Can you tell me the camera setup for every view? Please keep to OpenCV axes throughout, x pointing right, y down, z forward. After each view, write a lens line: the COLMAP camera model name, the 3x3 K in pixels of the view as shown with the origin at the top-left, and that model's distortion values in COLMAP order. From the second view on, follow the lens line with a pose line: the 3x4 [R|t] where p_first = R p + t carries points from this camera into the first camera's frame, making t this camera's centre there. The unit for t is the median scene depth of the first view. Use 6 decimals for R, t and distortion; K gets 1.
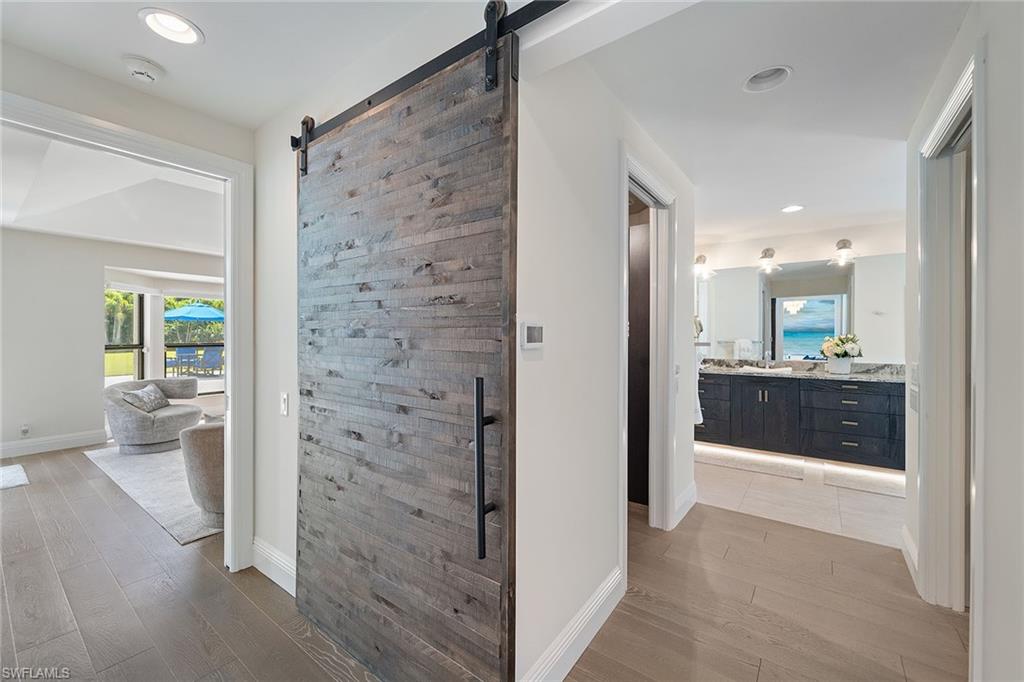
lens RADIAL K [[415.5, 0, 506.9], [0, 415.5, 342.2], [0, 0, 1]] dist [0.004497, -0.000504]
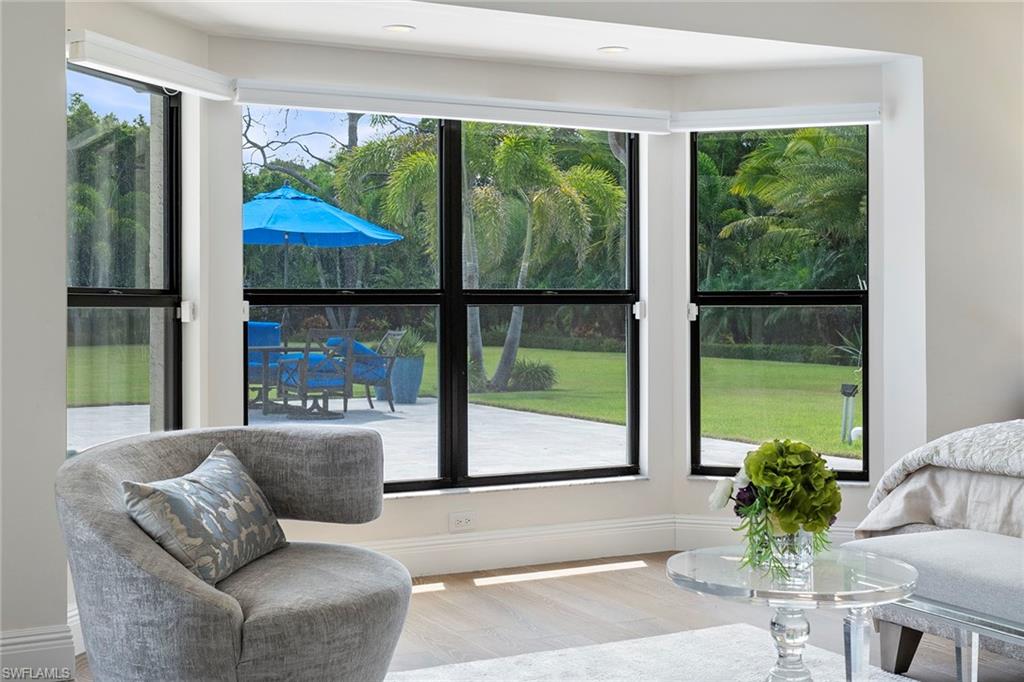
lens RADIAL K [[1320.2, 0, 511.5], [0, 1320.2, 334.9], [0, 0, 1]] dist [0.010066, 0.000000]
pose [[0.901917, -0.000274, -0.431909, -0.395313], [0.004384, 0.999954, 0.008519, 0.031813], [0.431887, -0.009576, 0.901877, 0.415337]]
